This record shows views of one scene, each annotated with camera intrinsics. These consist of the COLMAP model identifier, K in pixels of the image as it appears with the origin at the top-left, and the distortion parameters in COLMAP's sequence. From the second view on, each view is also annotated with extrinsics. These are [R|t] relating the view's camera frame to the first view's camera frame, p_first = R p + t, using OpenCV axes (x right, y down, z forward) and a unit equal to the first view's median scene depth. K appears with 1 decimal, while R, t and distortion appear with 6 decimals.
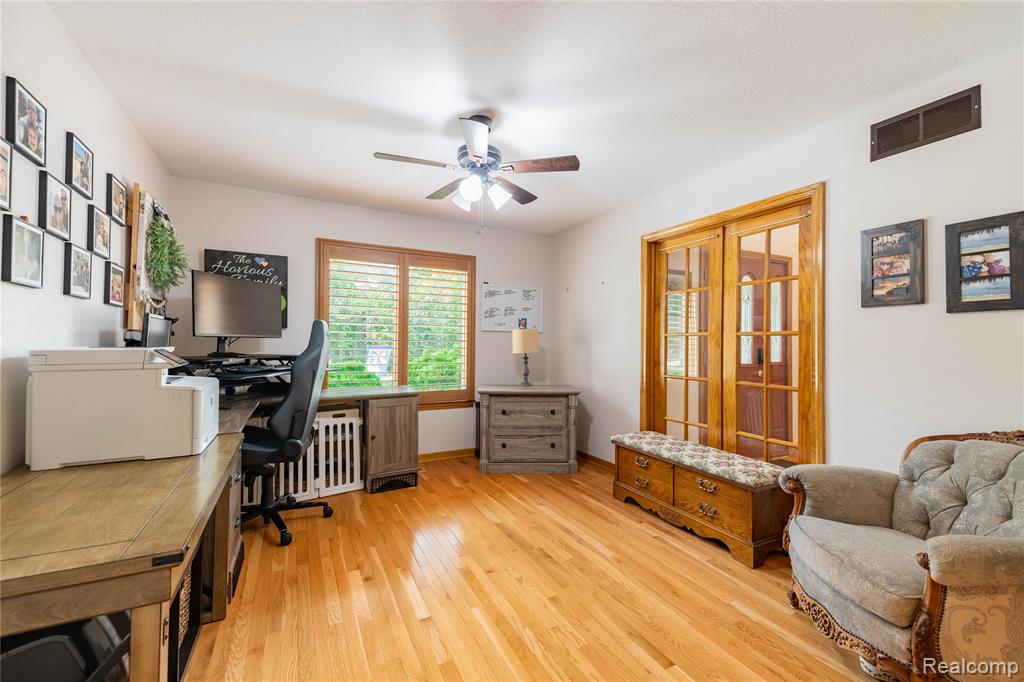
lens RADIAL K [[420.1, 0, 514.2], [0, 420.1, 340.2], [0, 0, 1]] dist [0.050360, -0.015612]
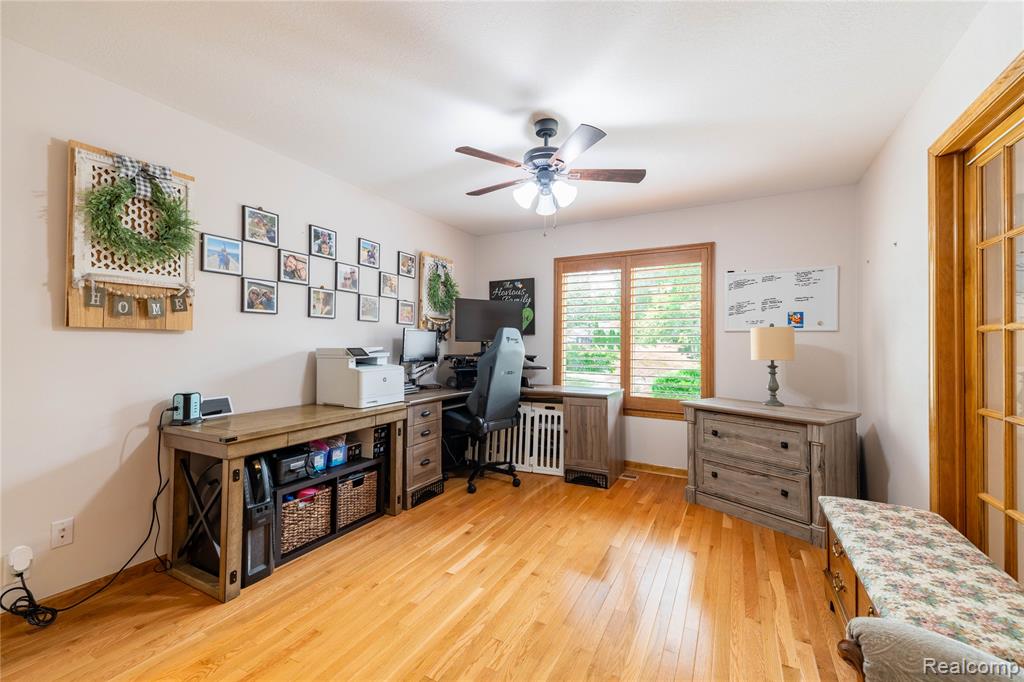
lens RADIAL K [[420.1, 0, 510.3], [0, 420.1, 339.7], [0, 0, 1]] dist [0.050360, -0.015612]
pose [[0.557913, -0.013385, -0.829792, 0.484208], [0.001837, 0.999887, -0.014894, 0.006762], [0.829898, 0.006785, 0.557875, 0.256125]]
